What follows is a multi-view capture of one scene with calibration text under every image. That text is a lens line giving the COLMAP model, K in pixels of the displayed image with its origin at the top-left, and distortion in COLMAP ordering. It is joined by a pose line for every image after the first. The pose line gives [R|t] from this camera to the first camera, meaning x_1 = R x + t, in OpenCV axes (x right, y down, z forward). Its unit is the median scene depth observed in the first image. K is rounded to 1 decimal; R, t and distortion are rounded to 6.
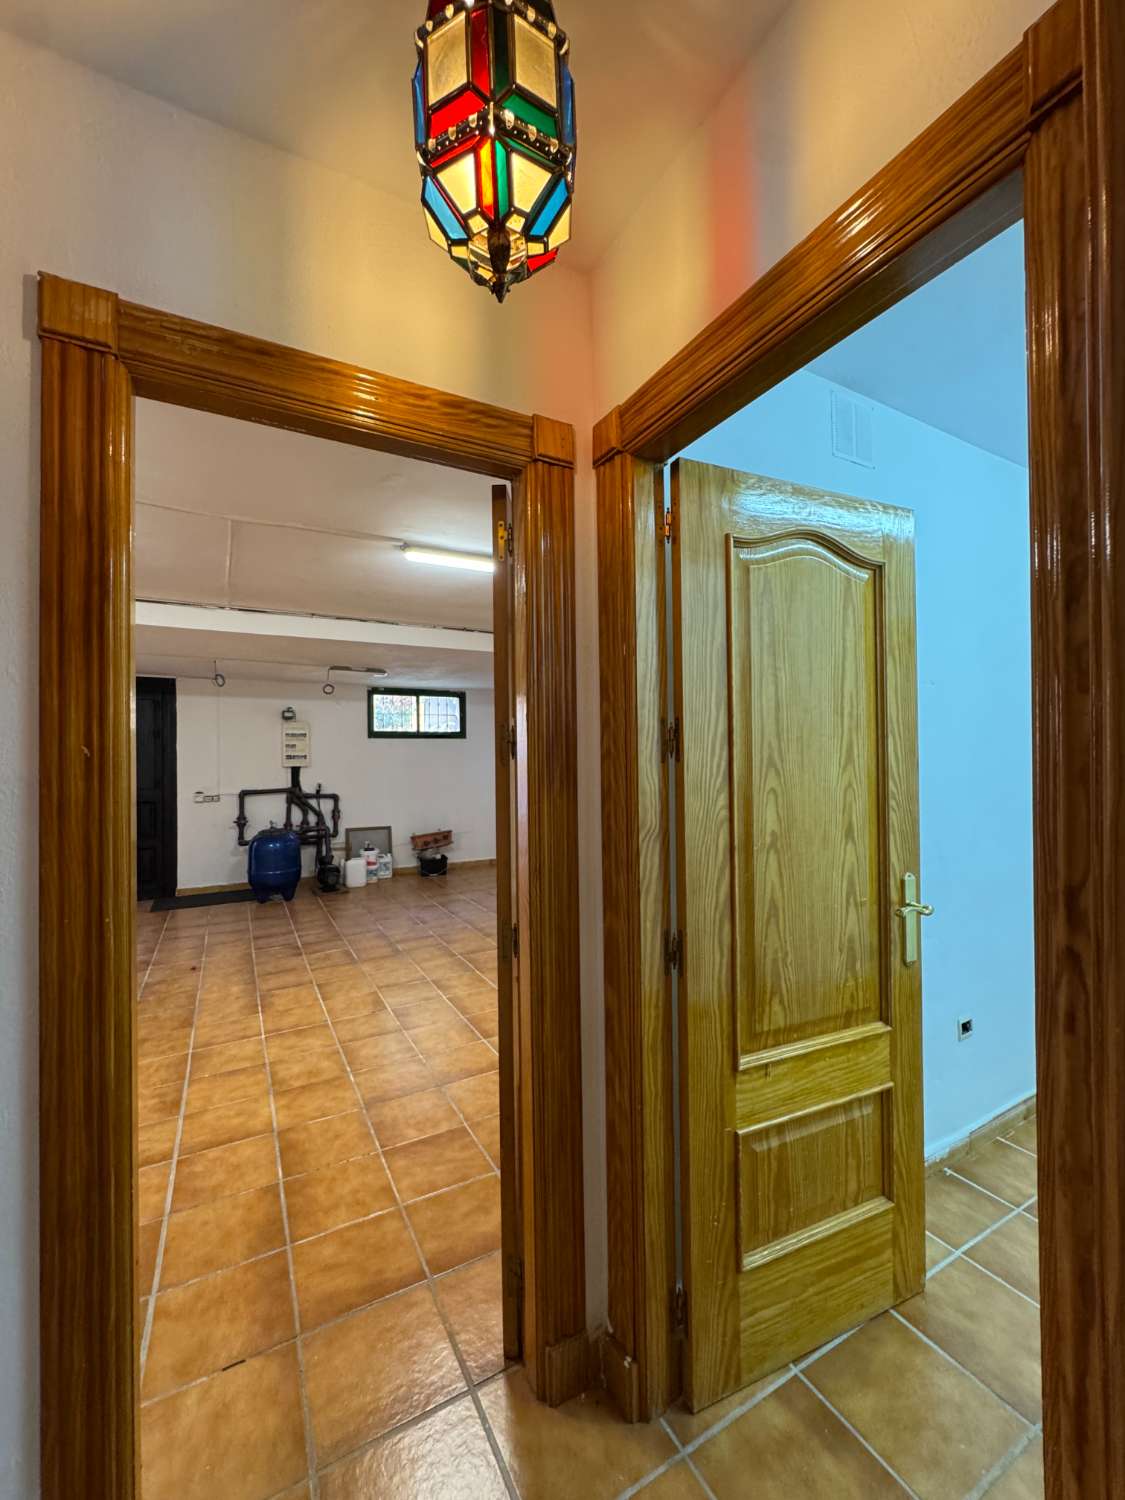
lens RADIAL K [[595.9, 0, 567.1], [0, 595.9, 754.4], [0, 0, 1]] dist [-0.004038, 0.000446]
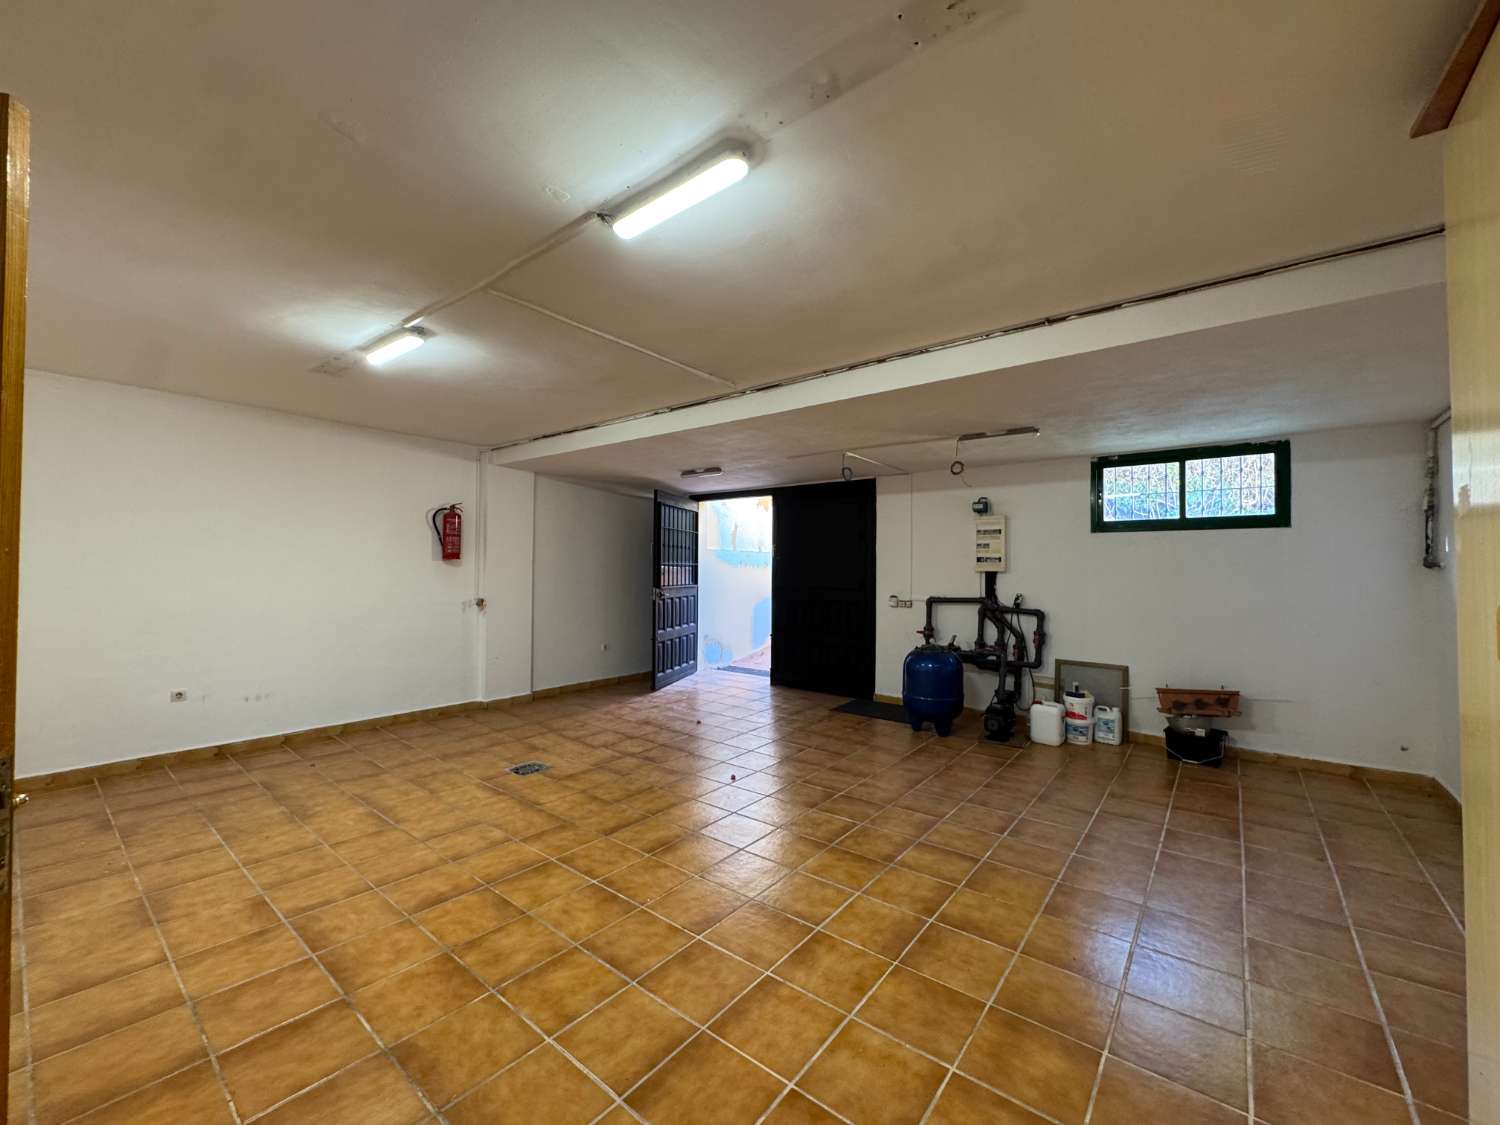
lens RADIAL K [[595.9, 0, 746.3], [0, 595.9, 573.3], [0, 0, 1]] dist [-0.004038, 0.000446]
pose [[0.374327, 0.024965, -0.926960, 0.175185], [-0.001415, 0.999652, 0.026351, 0.002096], [0.927296, -0.008552, 0.374232, 0.431070]]
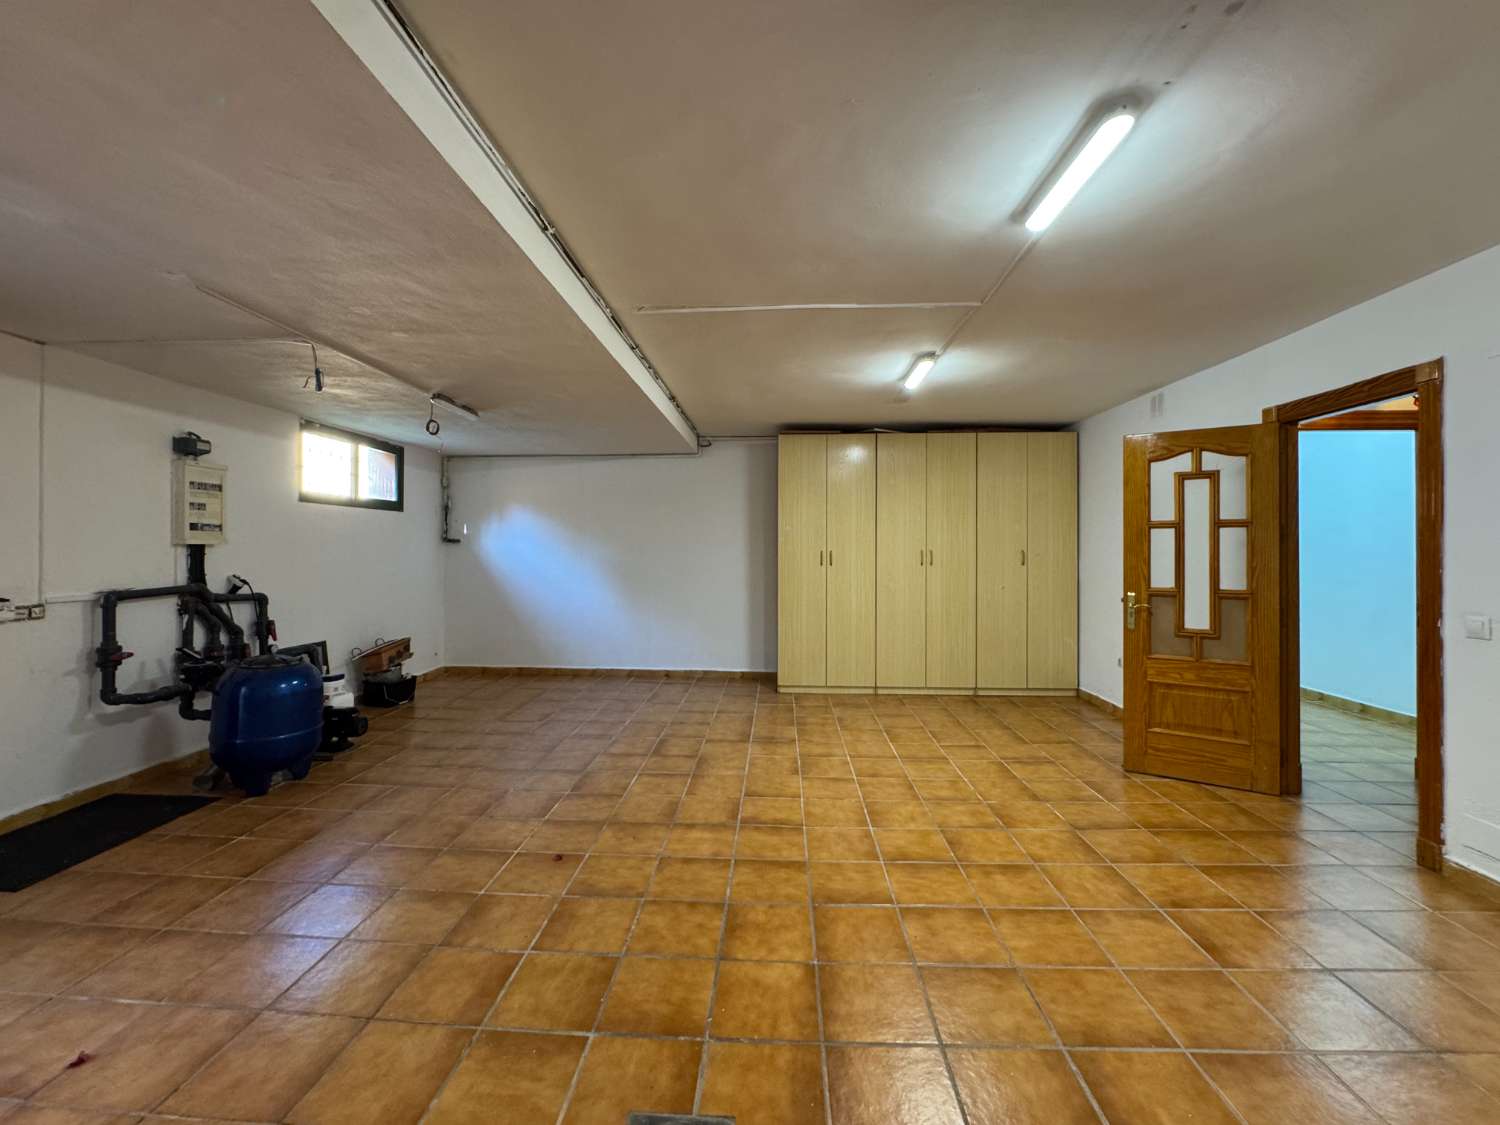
lens RADIAL K [[595.9, 0, 744.4], [0, 595.9, 550.4], [0, 0, 1]] dist [-0.004038, 0.000446]
pose [[0.544796, 0.013523, 0.838460, -0.690388], [-0.019355, 0.999806, -0.003549, 0.019400], [-0.838345, -0.014295, 0.544952, 0.321075]]
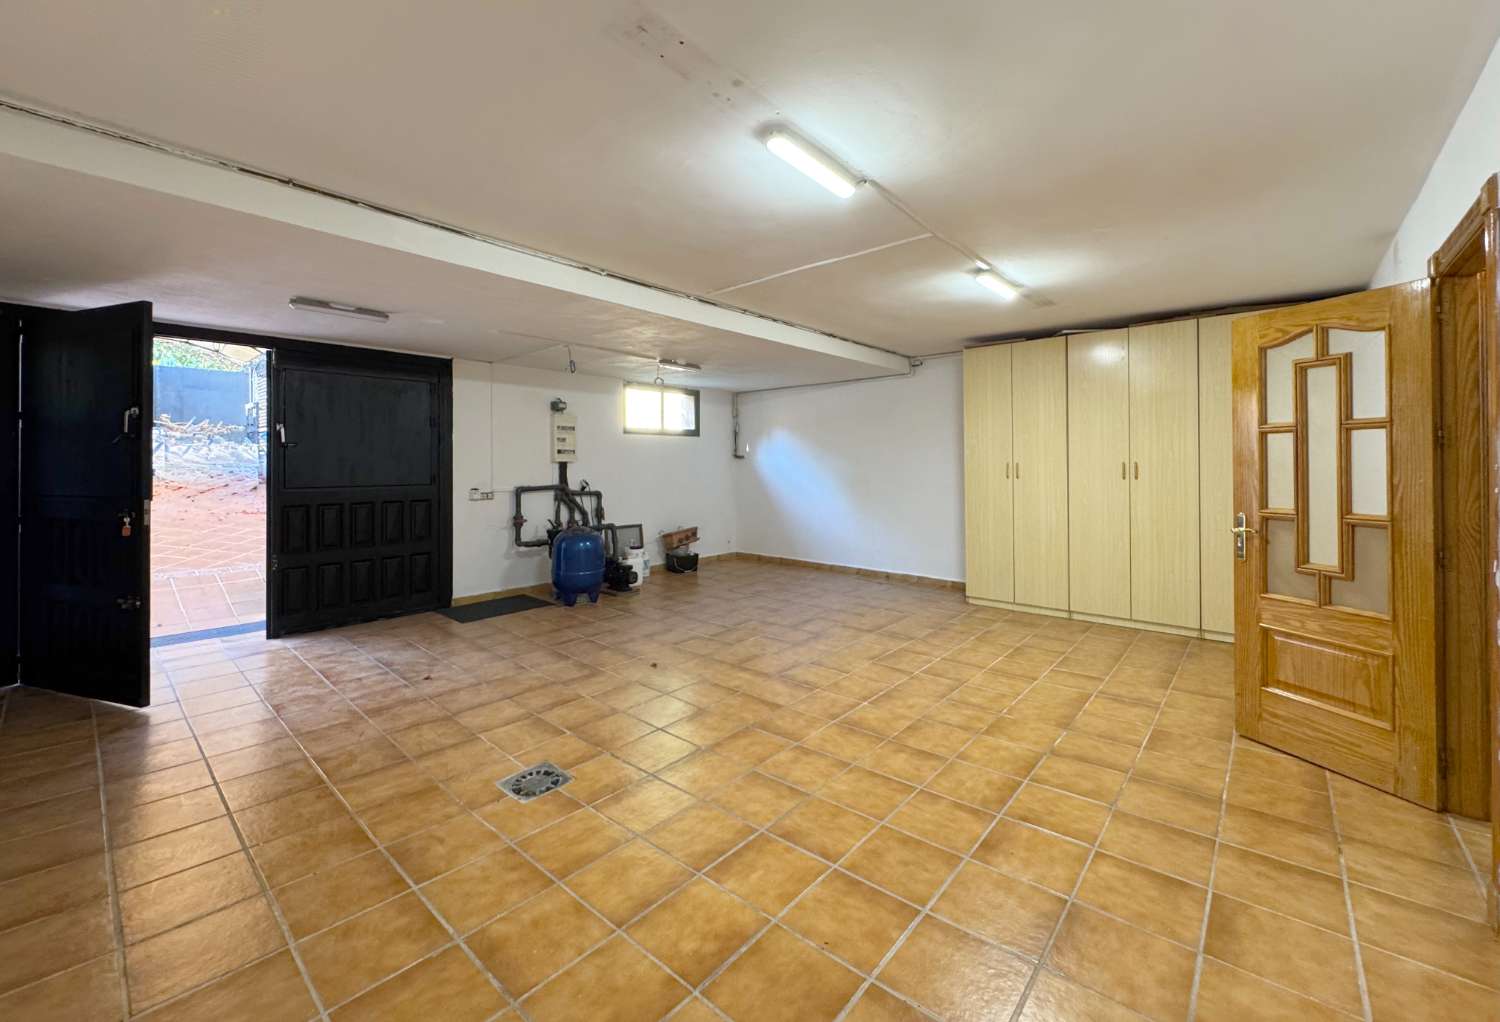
lens RADIAL K [[593.8, 0, 755.5], [0, 593.8, 466.0], [0, 0, 1]] dist [-0.004943, 0.001079]
pose [[0.944226, 0.008169, 0.329195, -0.518430], [-0.012784, 0.999848, 0.011859, 0.012889], [-0.329049, -0.015406, 0.944187, 0.019848]]
